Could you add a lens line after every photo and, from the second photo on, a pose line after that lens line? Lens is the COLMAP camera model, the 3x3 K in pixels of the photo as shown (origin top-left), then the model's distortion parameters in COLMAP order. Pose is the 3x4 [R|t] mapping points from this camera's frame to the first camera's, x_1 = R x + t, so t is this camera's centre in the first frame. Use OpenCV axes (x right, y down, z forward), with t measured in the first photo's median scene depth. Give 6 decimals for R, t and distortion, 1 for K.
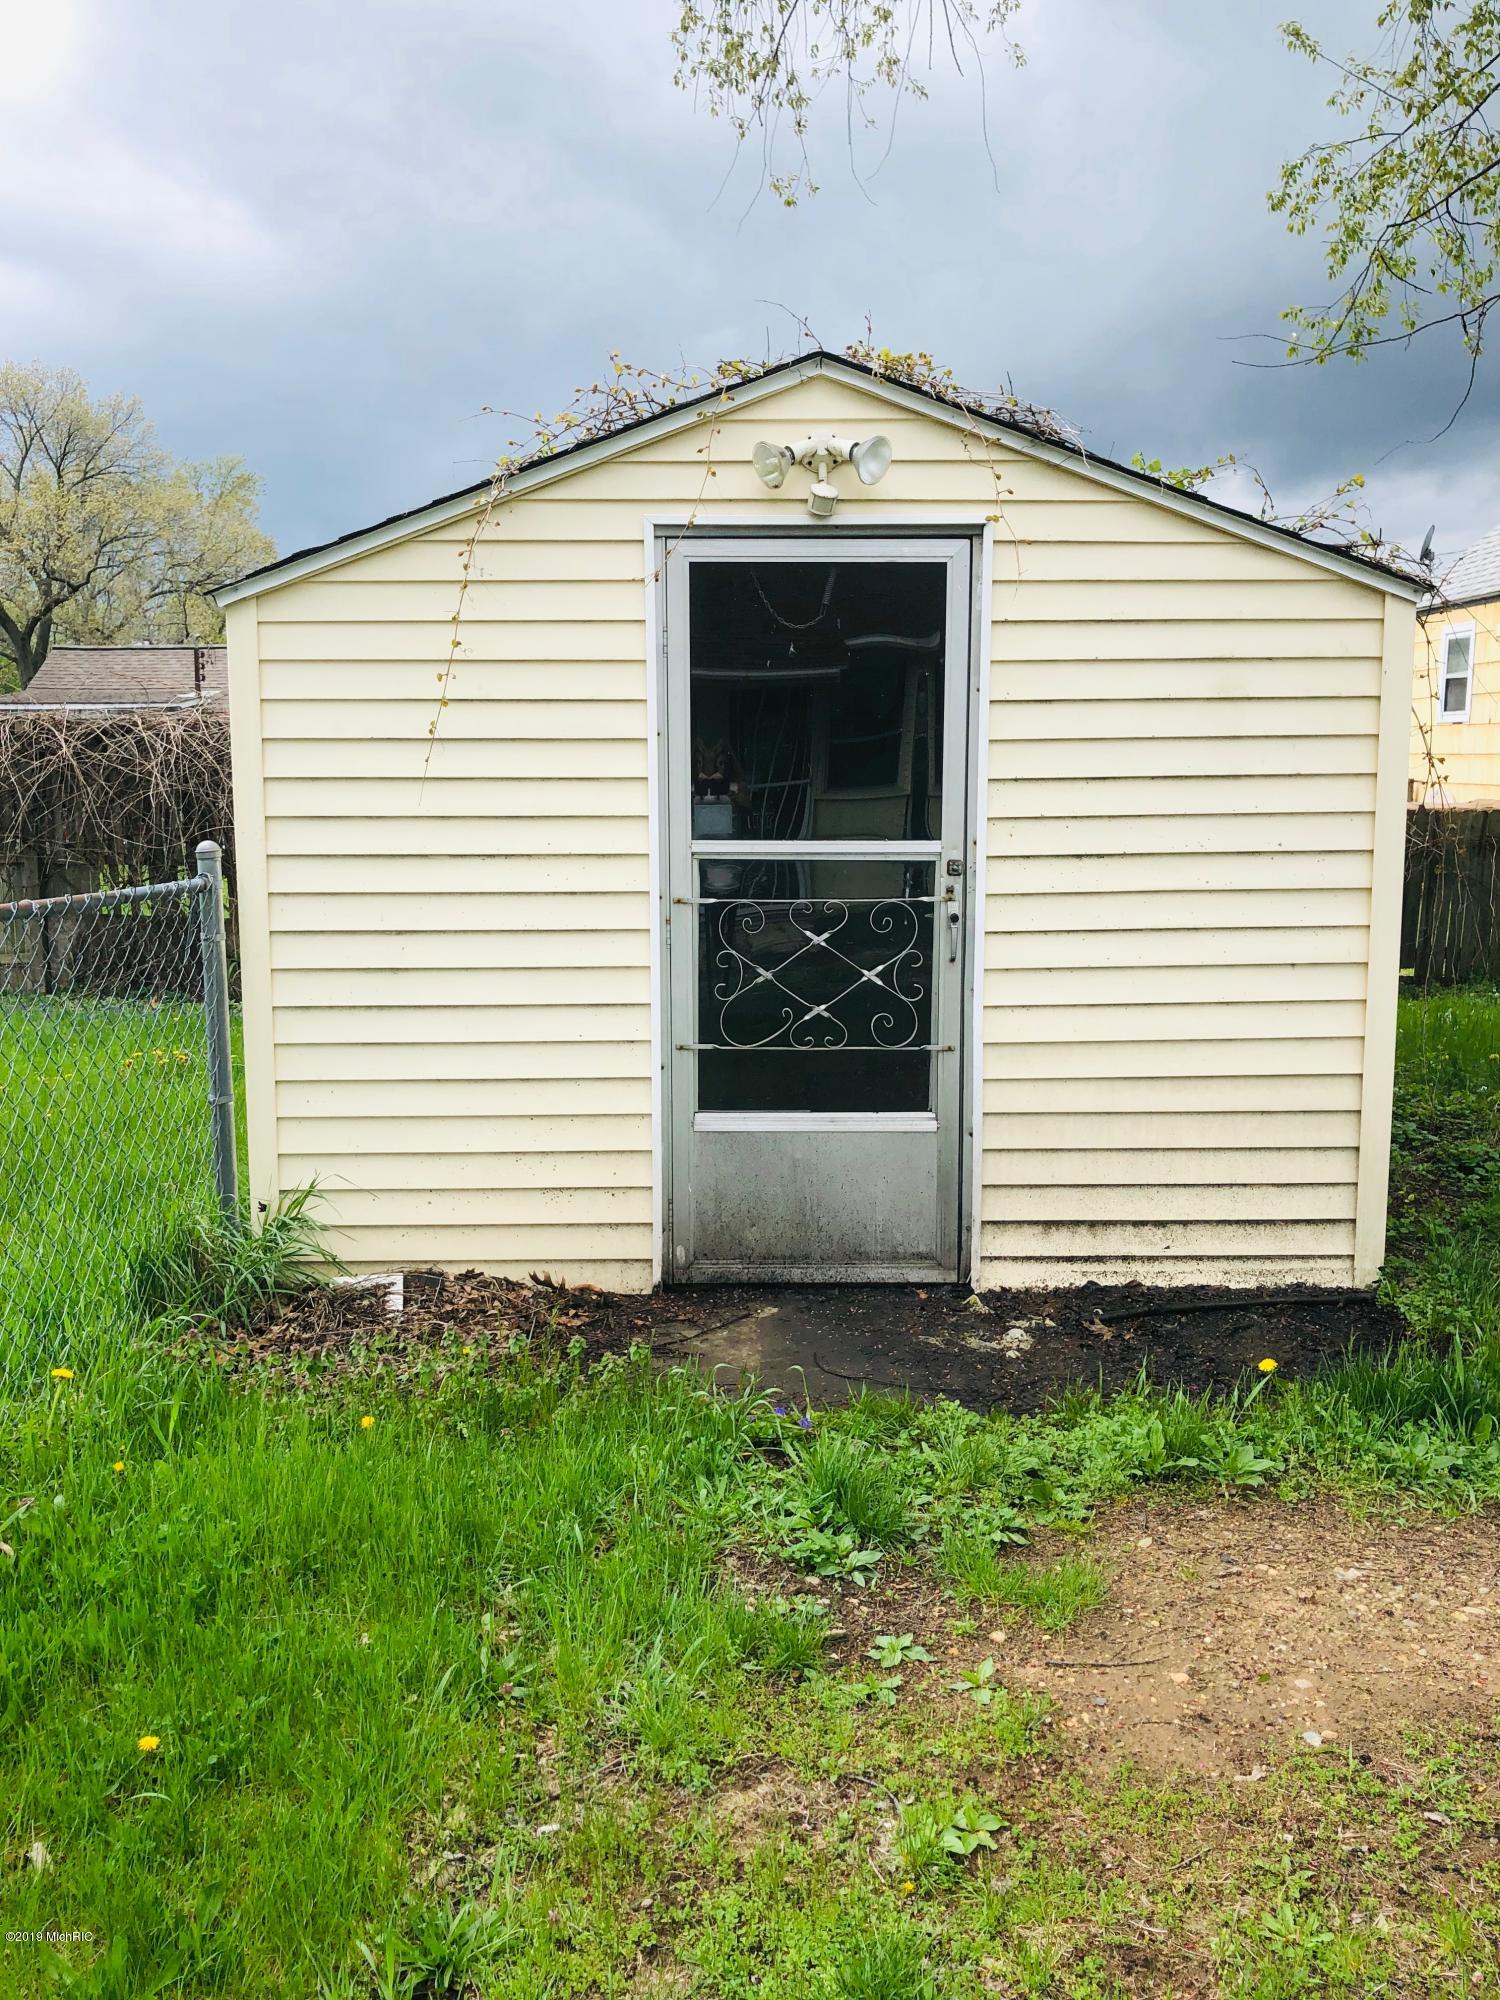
lens RADIAL K [[1641.6, 0, 763.9], [0, 1641.6, 1002.3], [0, 0, 1]] dist [0.003326, 0.025024]
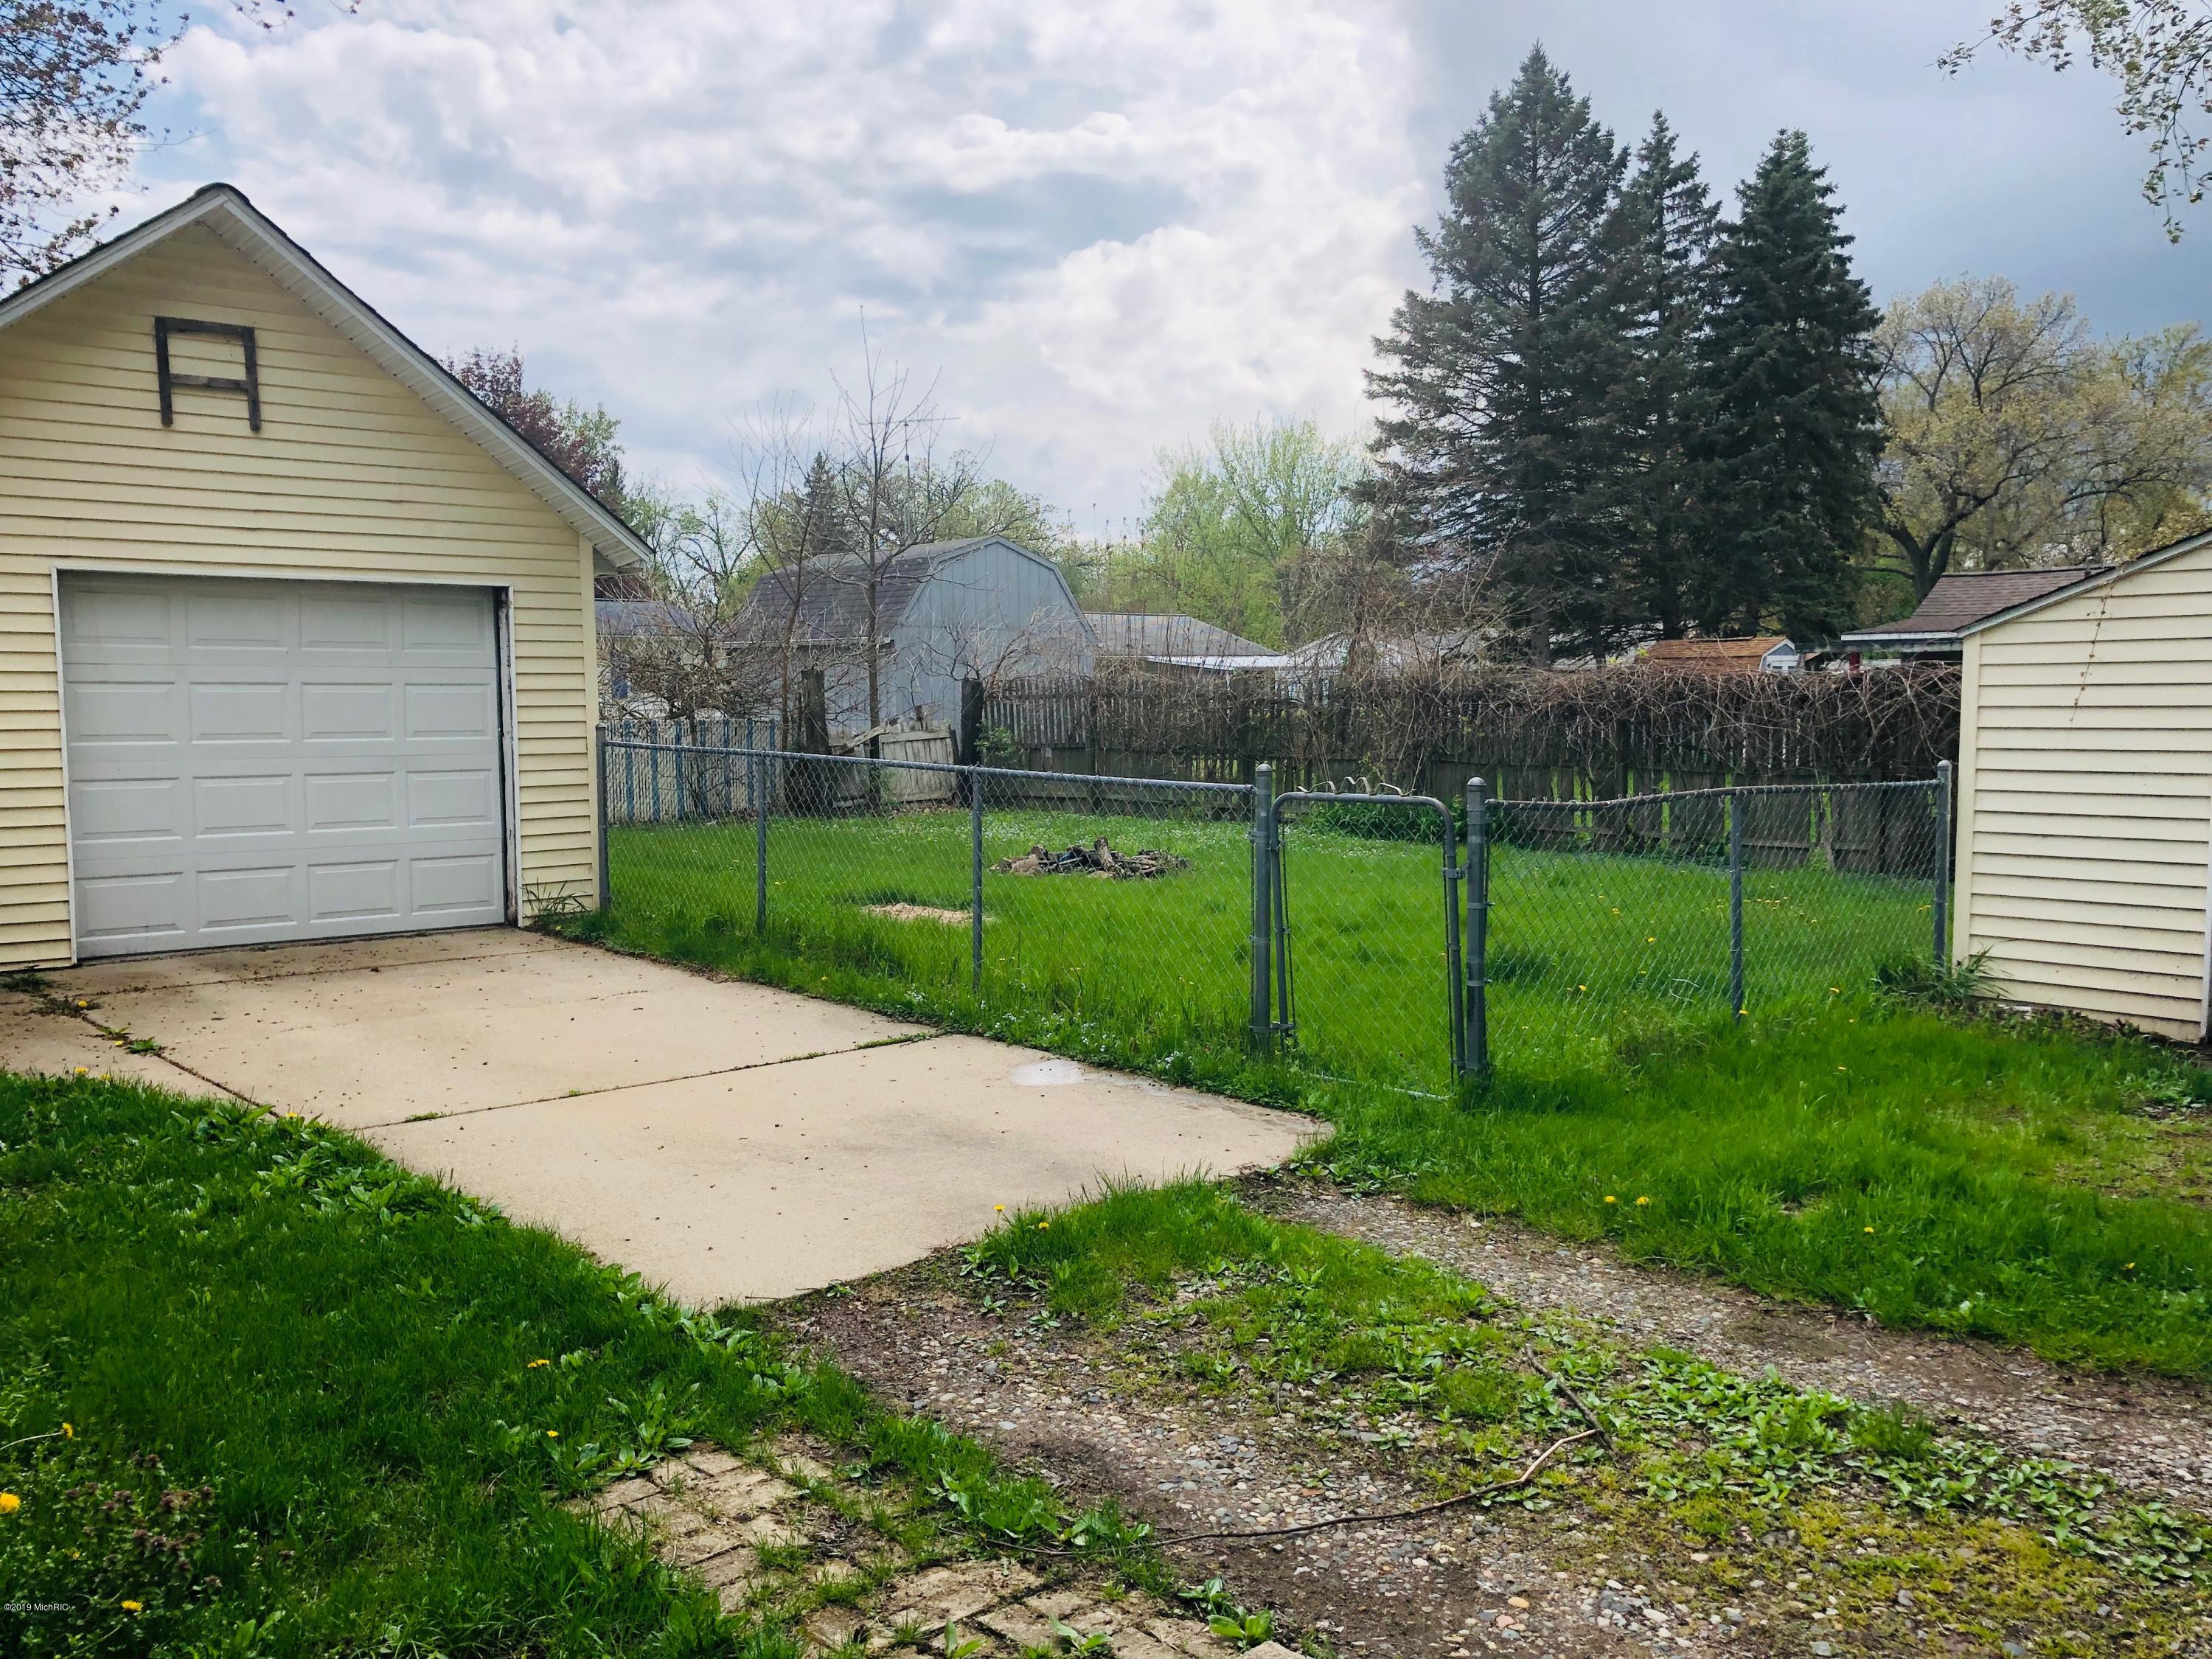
lens RADIAL K [[1815.6, 0, 1118.5], [0, 1815.6, 834.5], [0, 0, 1]] dist [0.003326, 0.025024]
pose [[0.673214, 0.056332, -0.737299, 0.237353], [-0.099160, 0.994966, -0.014522, 0.046182], [0.732769, 0.082887, 0.675410, -0.457257]]
